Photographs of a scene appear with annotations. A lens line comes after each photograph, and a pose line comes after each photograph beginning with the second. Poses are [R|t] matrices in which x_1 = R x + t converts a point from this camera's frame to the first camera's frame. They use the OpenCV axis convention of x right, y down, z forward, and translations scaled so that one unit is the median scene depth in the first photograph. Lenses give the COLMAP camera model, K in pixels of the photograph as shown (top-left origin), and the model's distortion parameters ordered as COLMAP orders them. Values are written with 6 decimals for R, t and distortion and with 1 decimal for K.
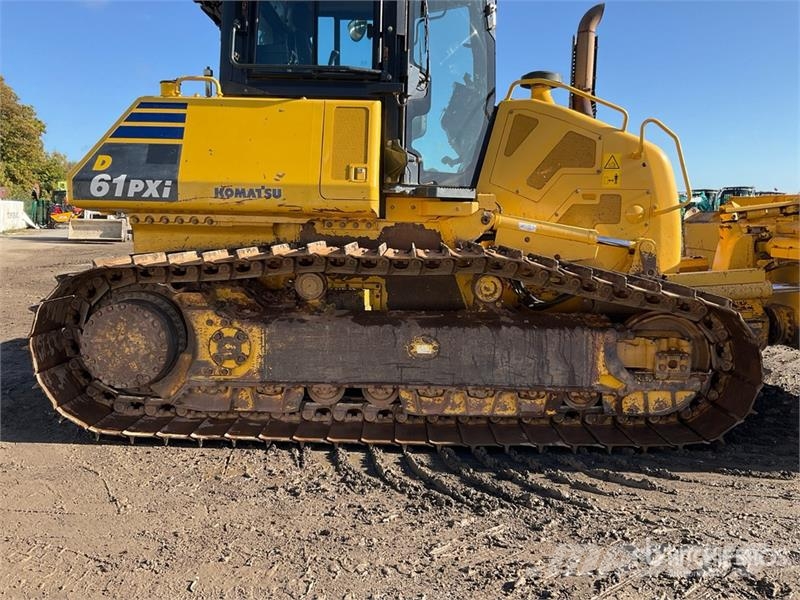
lens RADIAL K [[651.5, 0, 400.0], [0, 651.5, 300.0], [0, 0, 1]] dist [0.155264, -0.387579]
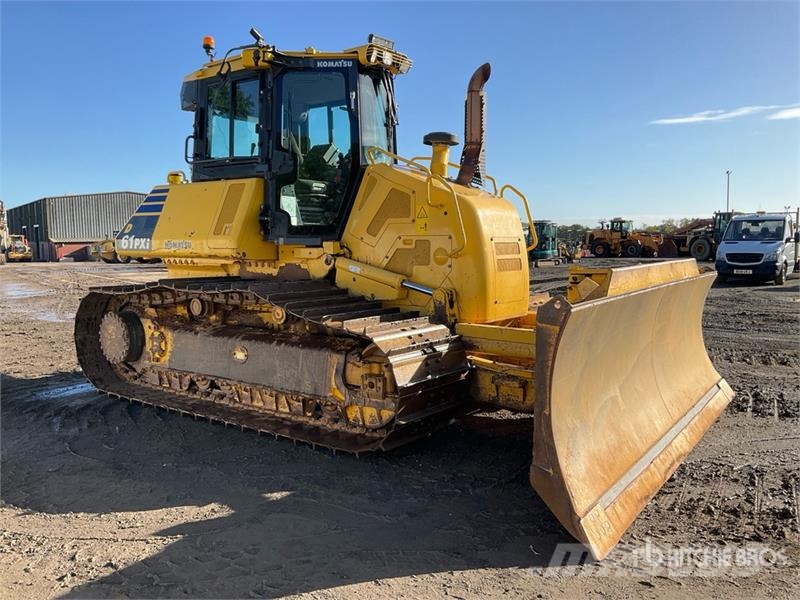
lens RADIAL K [[651.5, 0, 400.0], [0, 651.5, 300.0], [0, 0, 1]] dist [0.155264, -0.387579]
pose [[0.803439, 0.034368, -0.594395, 1.109084], [-0.058834, 0.998029, -0.021820, -0.031400], [0.592474, 0.052502, 0.803877, 0.072883]]
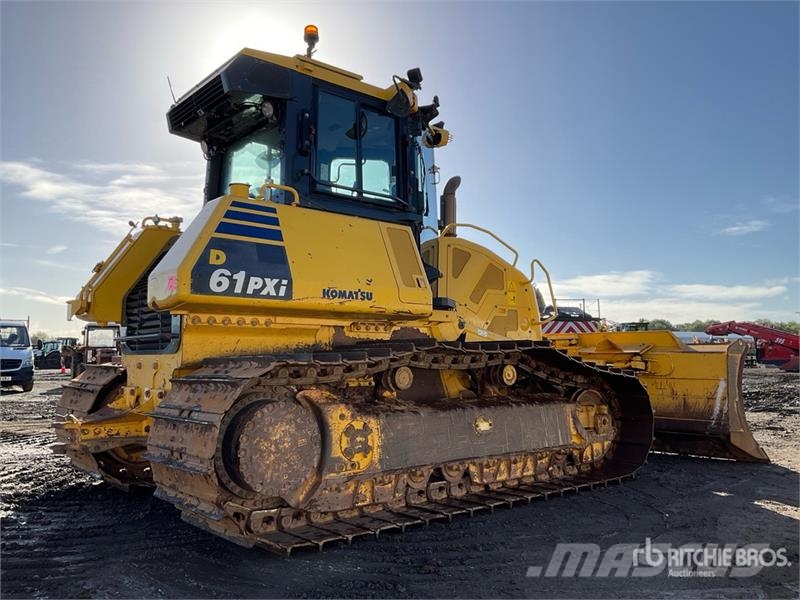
lens RADIAL K [[651.5, 0, 400.0], [0, 651.5, 300.0], [0, 0, 1]] dist [0.155264, -0.387579]
pose [[0.756646, 0.039902, 0.652606, -0.867828], [0.097400, 0.980119, -0.172856, 0.039857], [-0.646529, 0.194354, 0.737717, 0.153579]]
